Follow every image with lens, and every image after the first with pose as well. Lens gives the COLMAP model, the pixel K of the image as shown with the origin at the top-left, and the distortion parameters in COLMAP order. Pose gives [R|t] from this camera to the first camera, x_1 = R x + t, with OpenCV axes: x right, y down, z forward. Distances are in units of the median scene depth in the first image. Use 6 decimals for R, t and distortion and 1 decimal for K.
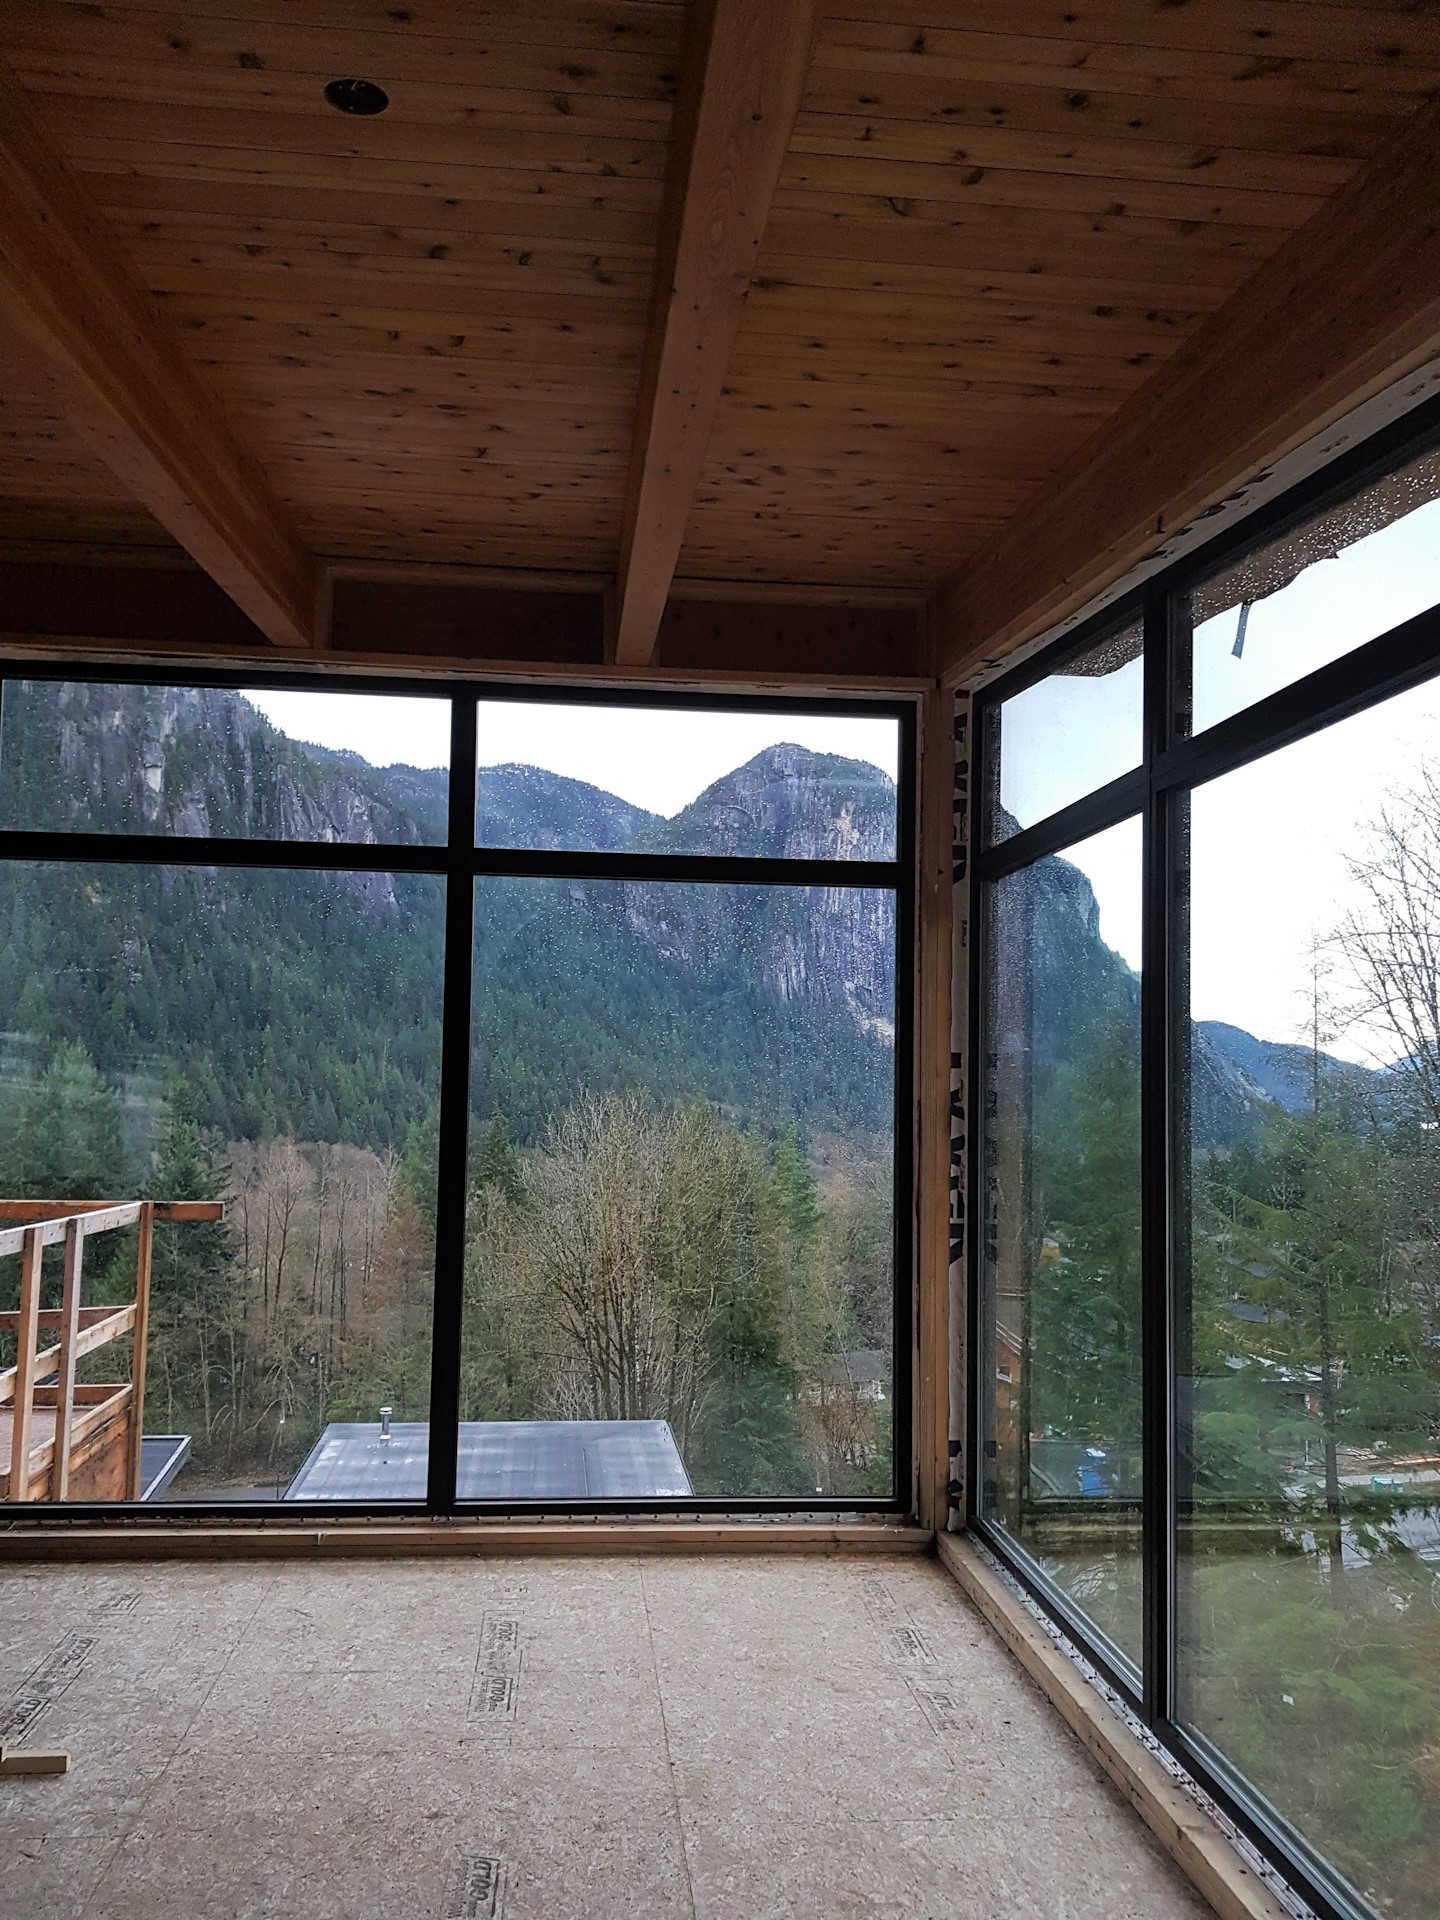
lens RADIAL K [[1455.0, 0, 720.0], [0, 1455.0, 960.0], [0, 0, 1]] dist [0.103347, -0.157393]
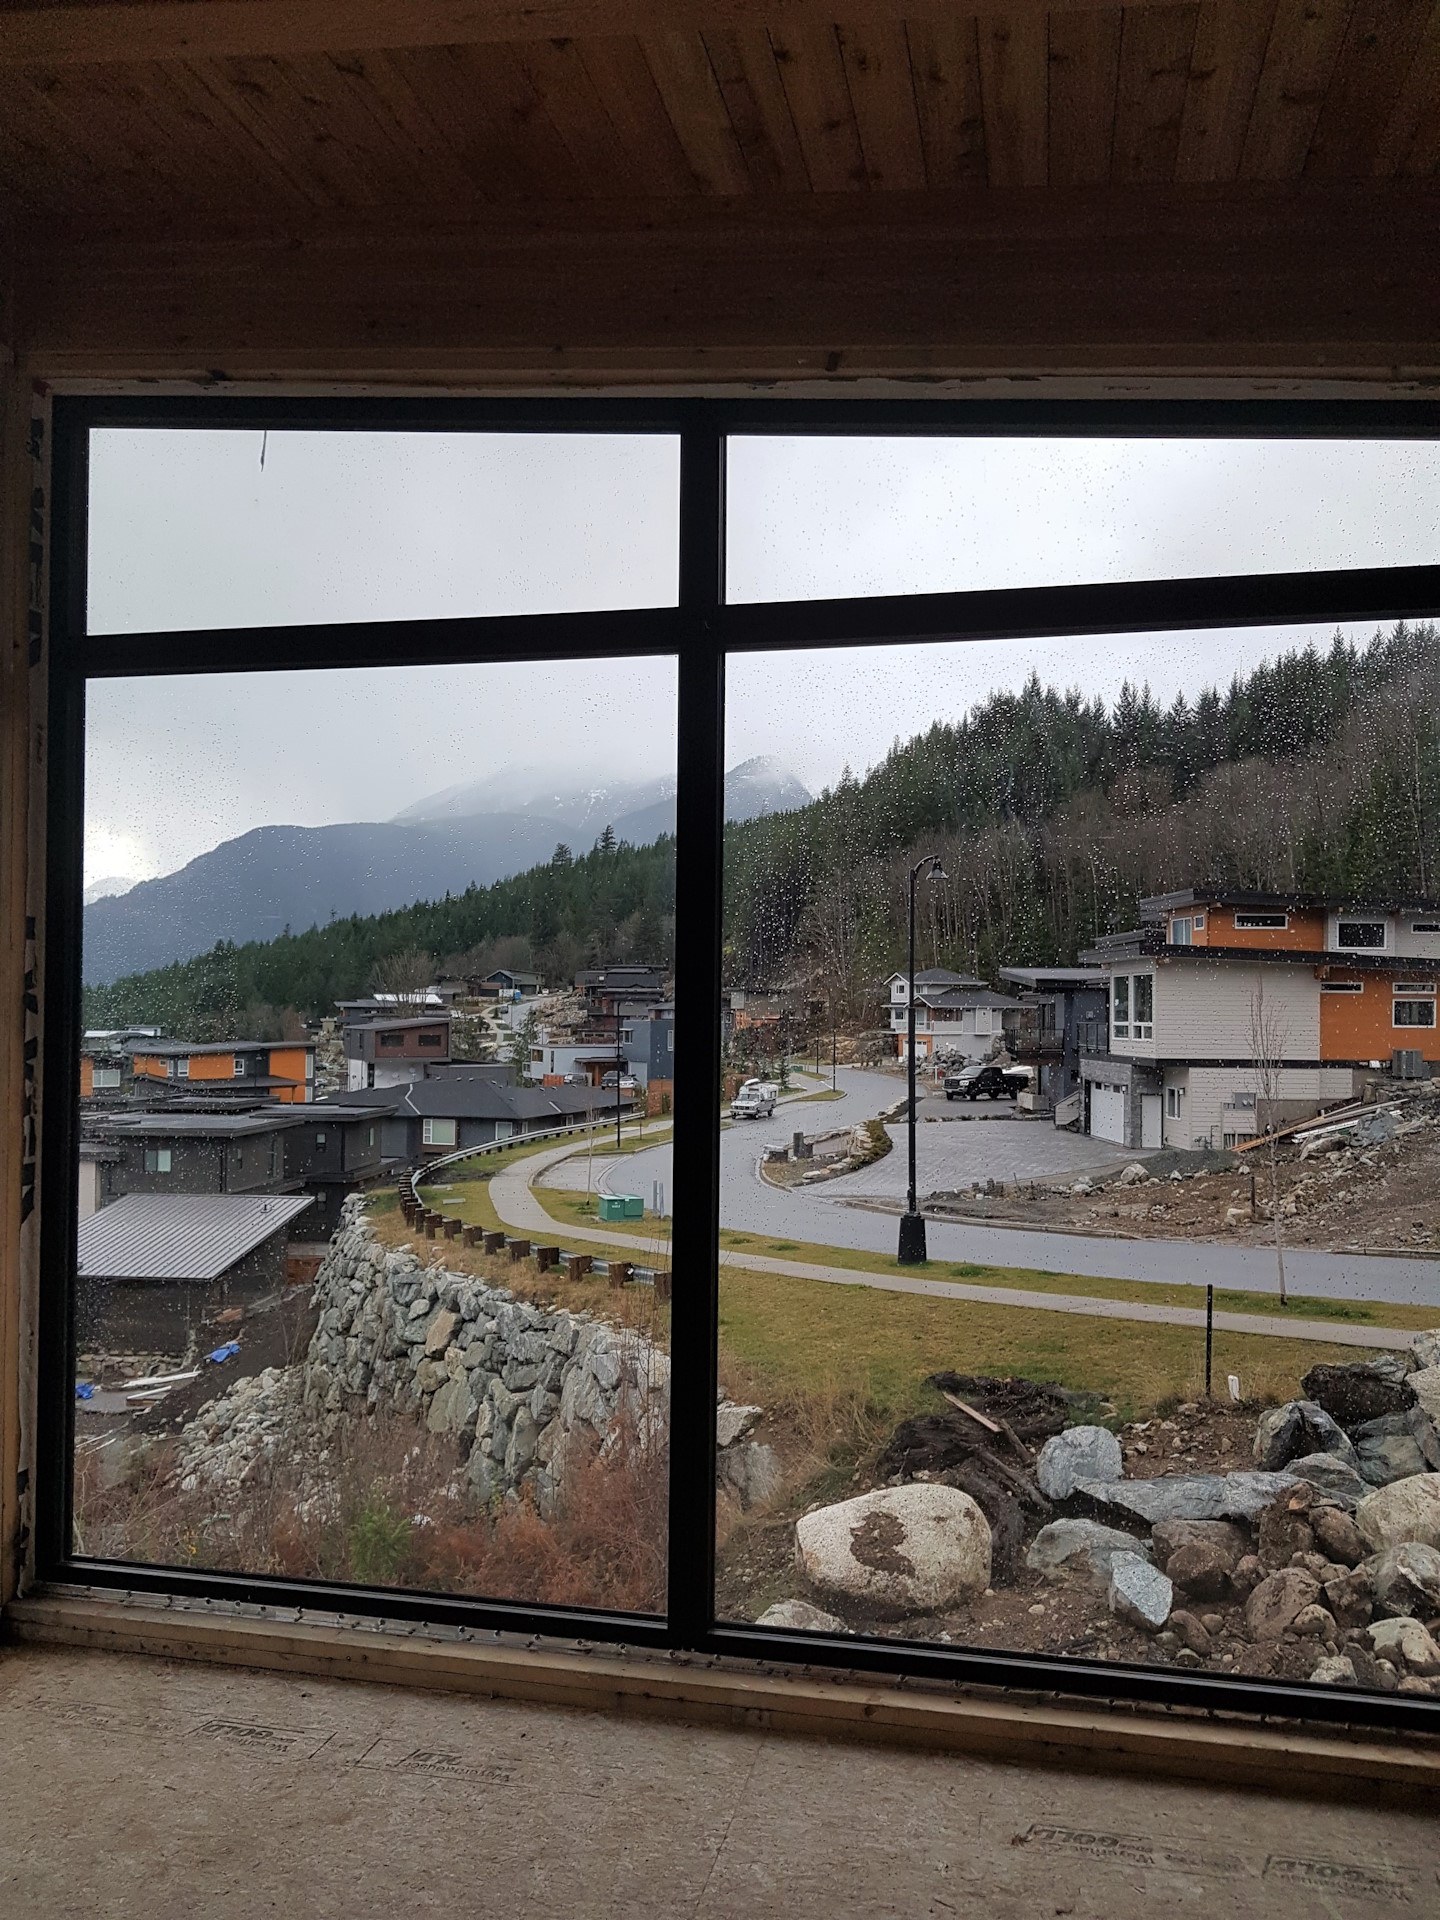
lens RADIAL K [[1455.0, 0, 720.0], [0, 1455.0, 960.0], [0, 0, 1]] dist [0.103347, -0.157393]
pose [[0.325353, 0.010885, 0.945530, -0.390215], [-0.079607, 0.996699, 0.015918, 0.047630], [-0.942236, -0.080450, 0.325146, 0.474692]]
